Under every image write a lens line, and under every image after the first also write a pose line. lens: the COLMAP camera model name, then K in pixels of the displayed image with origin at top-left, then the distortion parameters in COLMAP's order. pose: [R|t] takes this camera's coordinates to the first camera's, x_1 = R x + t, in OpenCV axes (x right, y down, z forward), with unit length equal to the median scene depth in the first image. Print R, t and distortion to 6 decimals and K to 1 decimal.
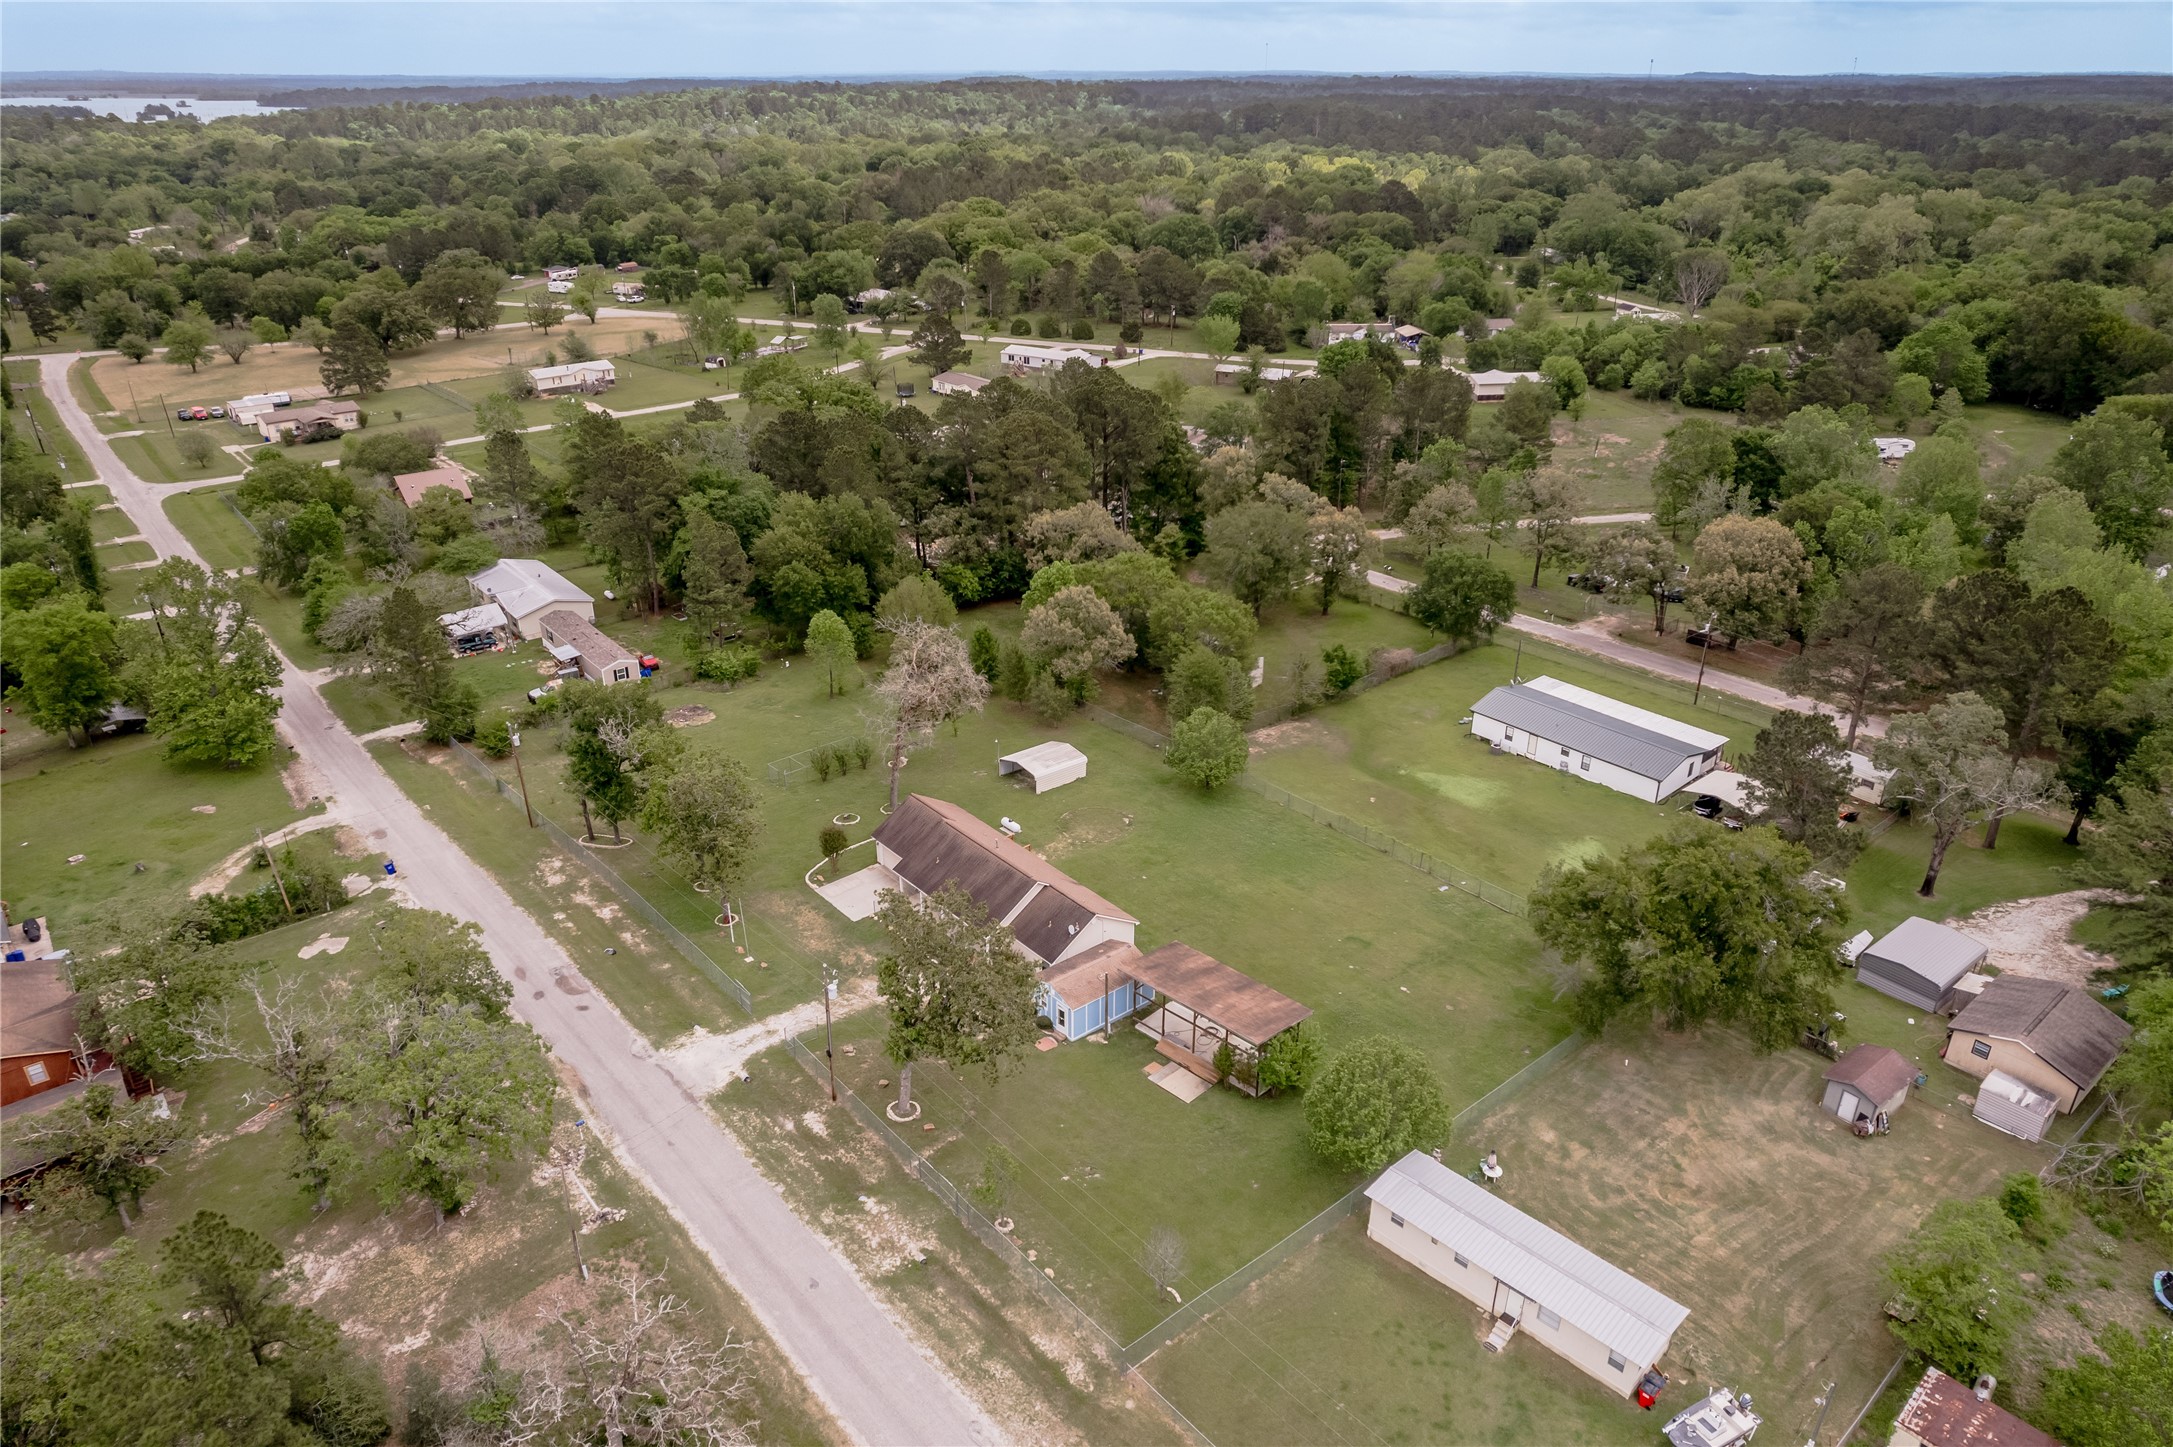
lens RADIAL K [[1394.9, 0, 1087.8], [0, 1394.9, 725.9], [0, 0, 1]] dist [-0.071044, 0.068757]
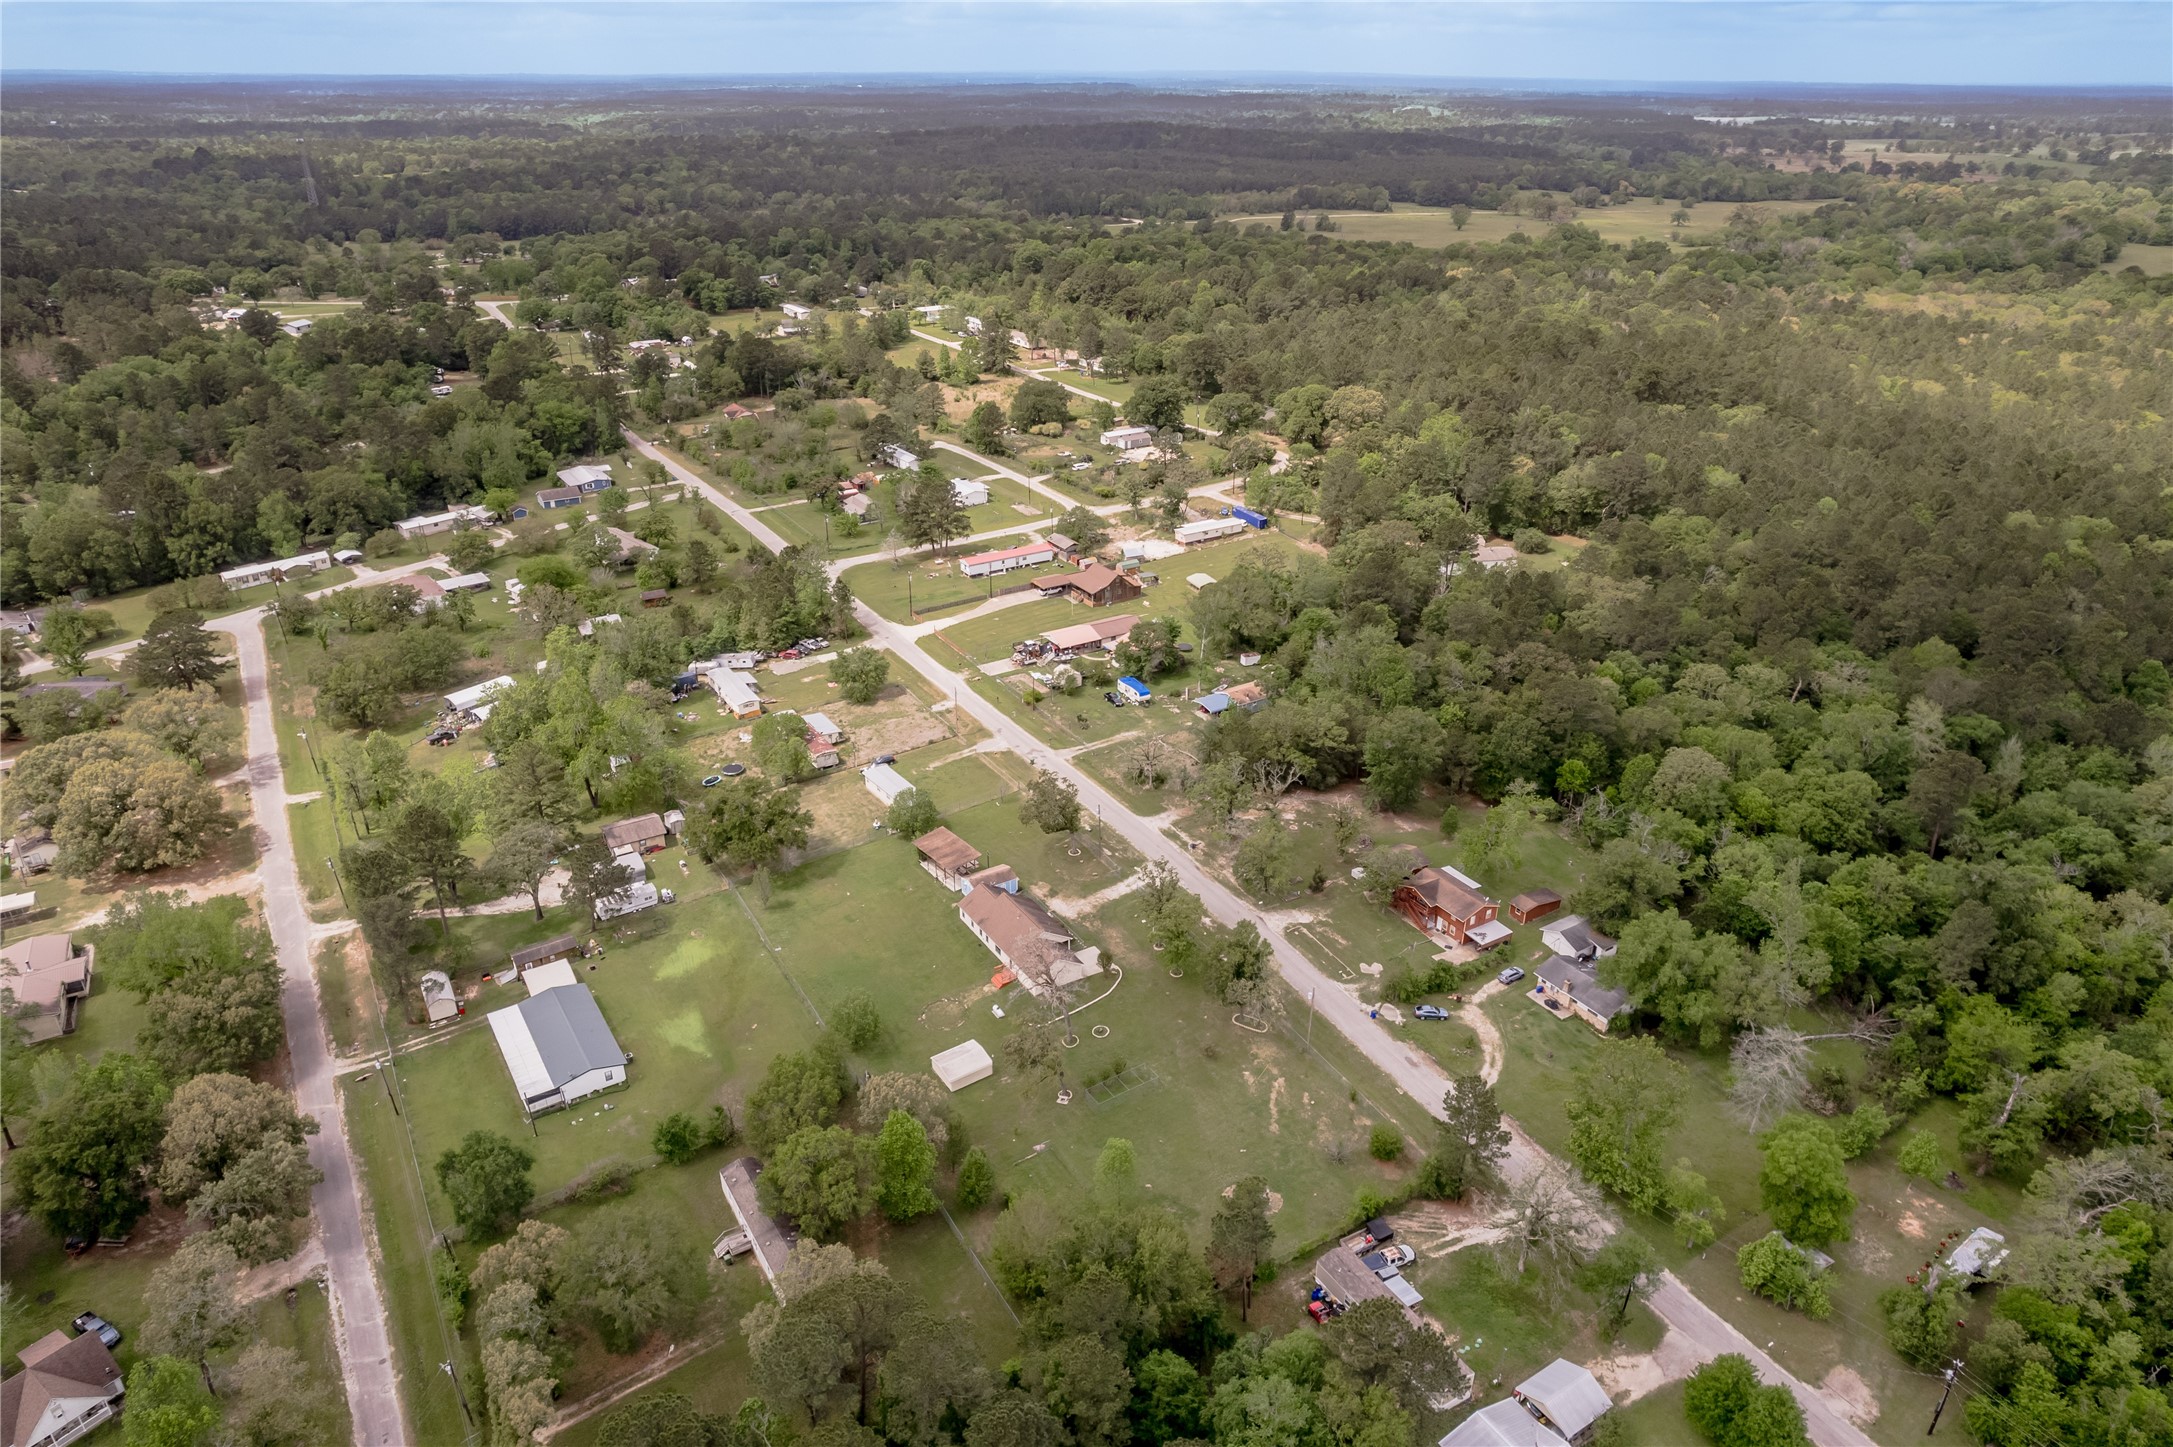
lens RADIAL K [[1404.9, 0, 1082.2], [0, 1404.9, 723.0], [0, 0, 1]] dist [-0.065188, 0.052318]
pose [[-0.988473, -0.064866, 0.136796, -0.292633], [0.064995, 0.634244, 0.770396, -1.146583], [-0.136734, 0.770407, -0.622717, 1.454331]]
